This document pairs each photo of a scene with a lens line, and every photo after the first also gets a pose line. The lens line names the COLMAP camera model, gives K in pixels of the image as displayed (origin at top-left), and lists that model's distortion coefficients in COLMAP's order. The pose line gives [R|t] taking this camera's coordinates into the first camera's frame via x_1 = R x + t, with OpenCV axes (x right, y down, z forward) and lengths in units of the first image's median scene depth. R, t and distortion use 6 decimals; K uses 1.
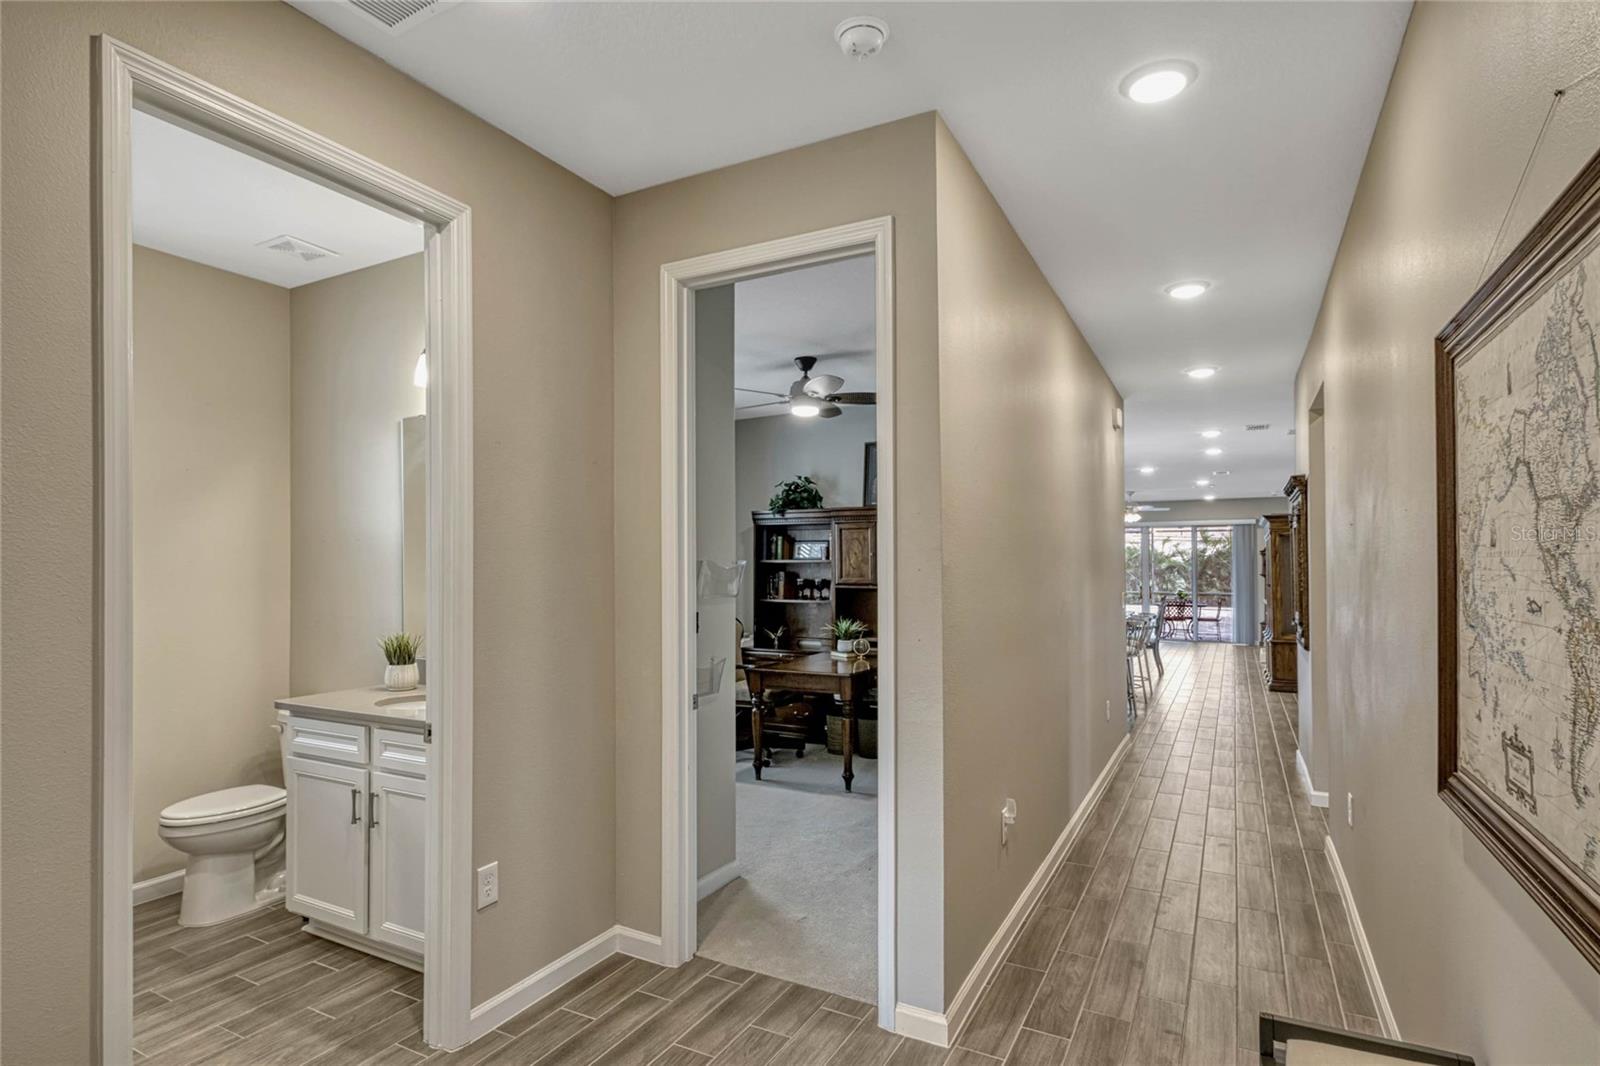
lens RADIAL K [[824.2, 0, 779.2], [0, 824.2, 571.8], [0, 0, 1]] dist [-0.000754, -0.001603]
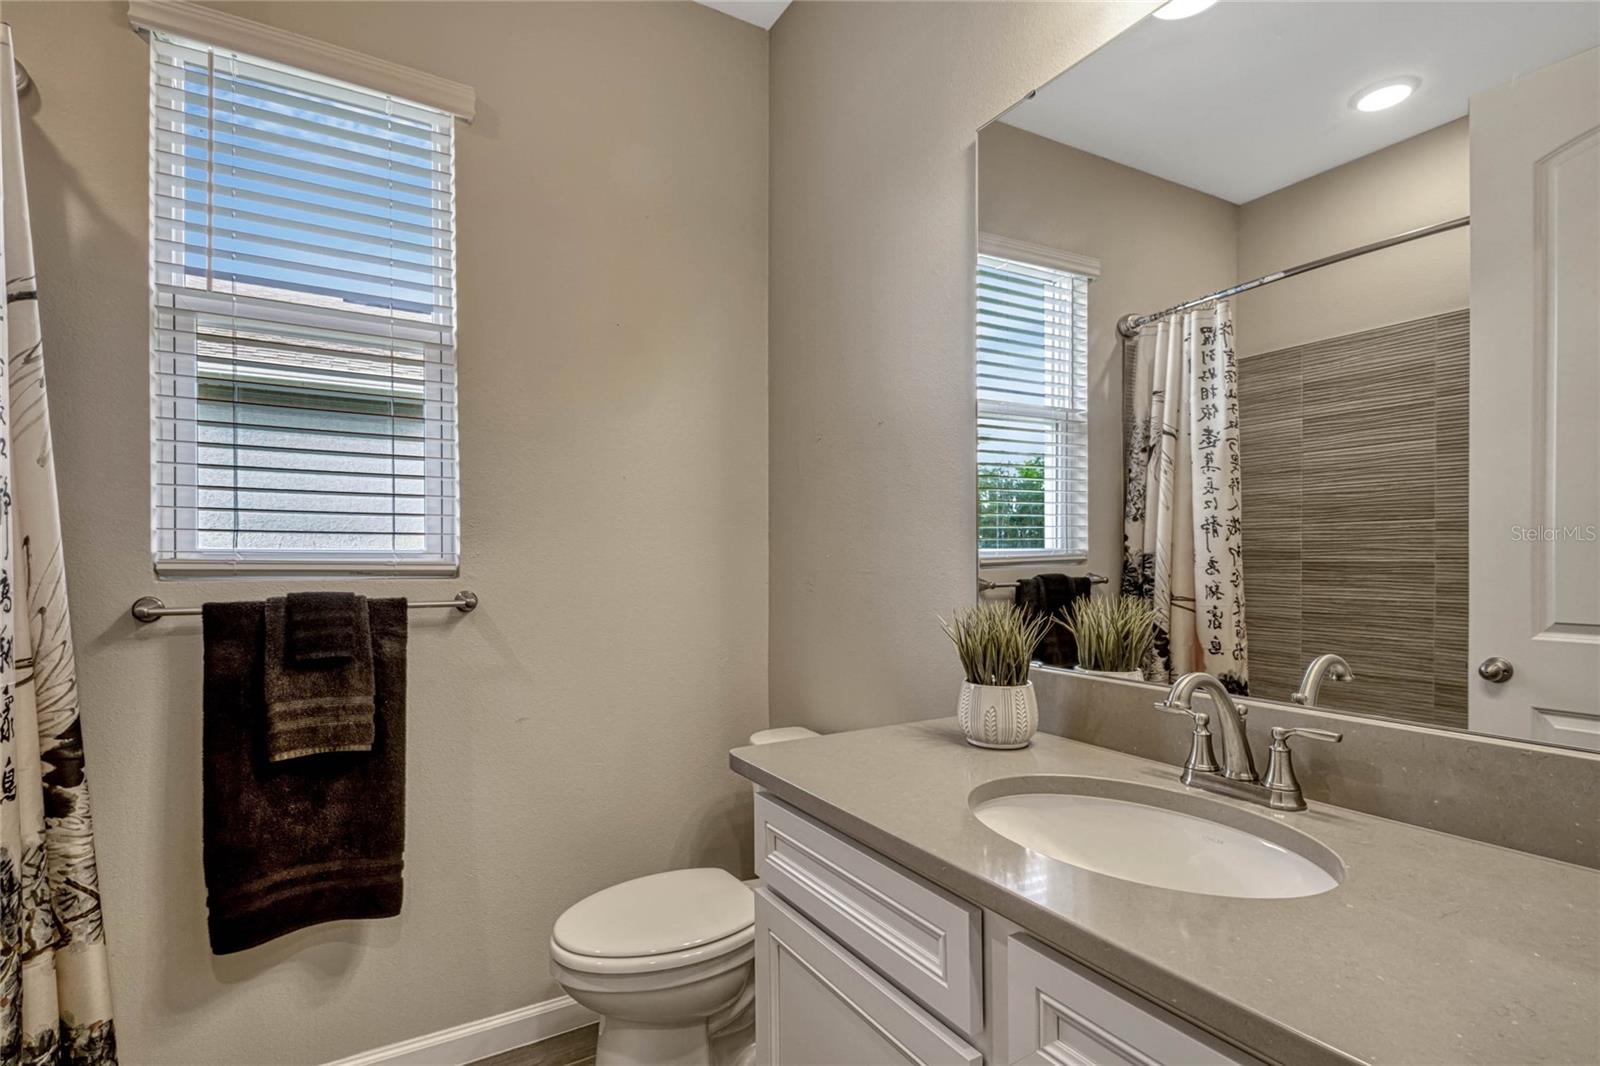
lens RADIAL K [[759.0, 0, 785.0], [0, 759.0, 559.2], [0, 0, 1]] dist [0.000148, -0.000314]
pose [[0.866599, 0.000521, -0.499005, -0.360286], [0.001026, 0.999995, 0.002826, 0.049345], [0.499005, -0.002961, 0.866594, 0.616742]]
